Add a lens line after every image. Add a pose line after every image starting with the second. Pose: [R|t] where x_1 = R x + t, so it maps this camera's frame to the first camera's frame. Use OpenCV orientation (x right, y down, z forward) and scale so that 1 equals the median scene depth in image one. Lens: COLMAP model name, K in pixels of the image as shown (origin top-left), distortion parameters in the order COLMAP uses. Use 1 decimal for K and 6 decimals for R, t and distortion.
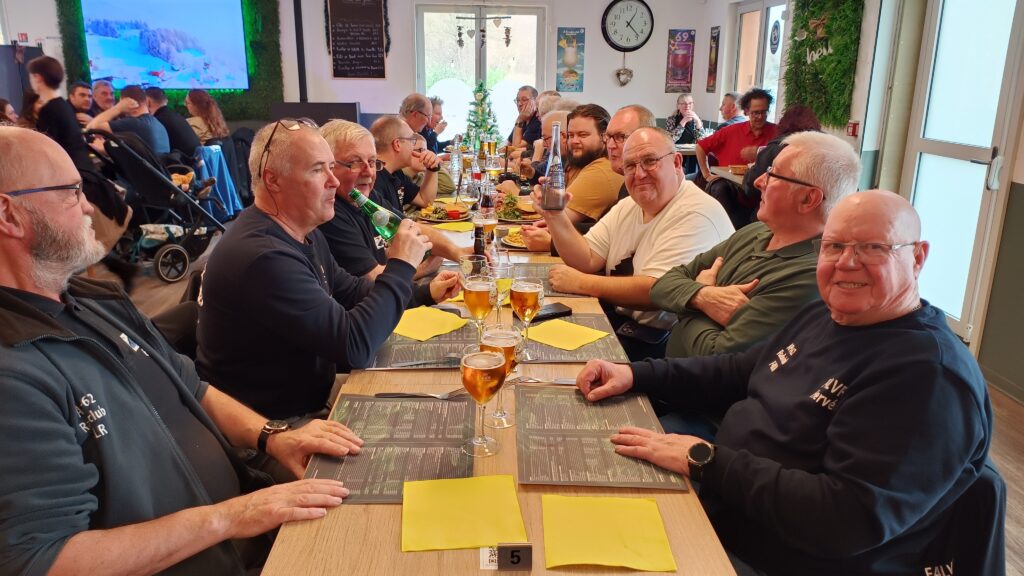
lens RADIAL K [[756.6, 0, 516.7], [0, 756.6, 289.6], [0, 0, 1]] dist [0.045476, -0.092808]
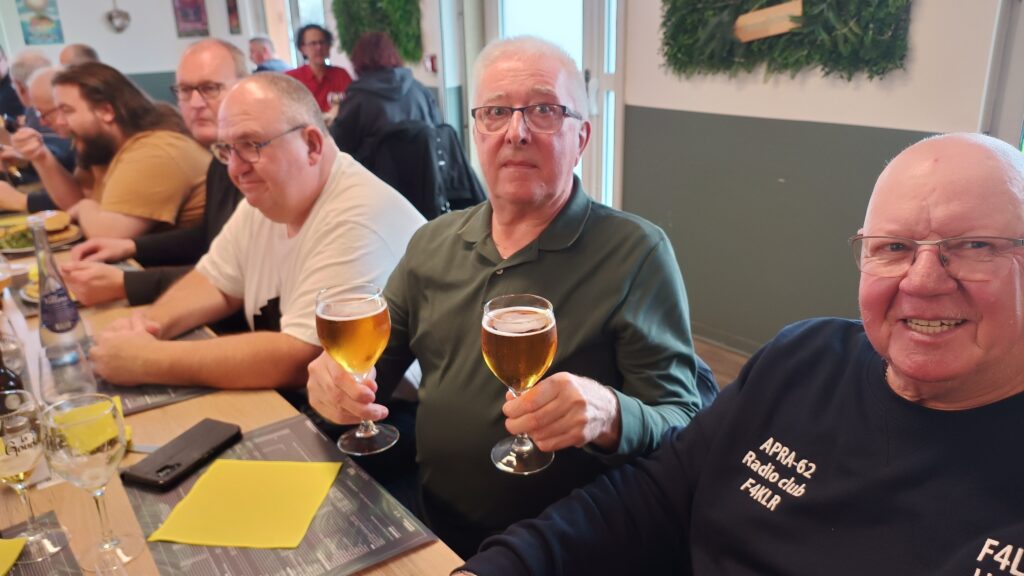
lens RADIAL K [[814.0, 0, 512.0], [0, 814.0, 288.0], [0, 0, 1]] dist [0.042917, -0.110268]
pose [[0.831890, -0.211656, 0.512992, -0.026837], [0.190212, 0.977164, 0.094712, -0.059633], [-0.521323, 0.018787, 0.853153, 0.308896]]
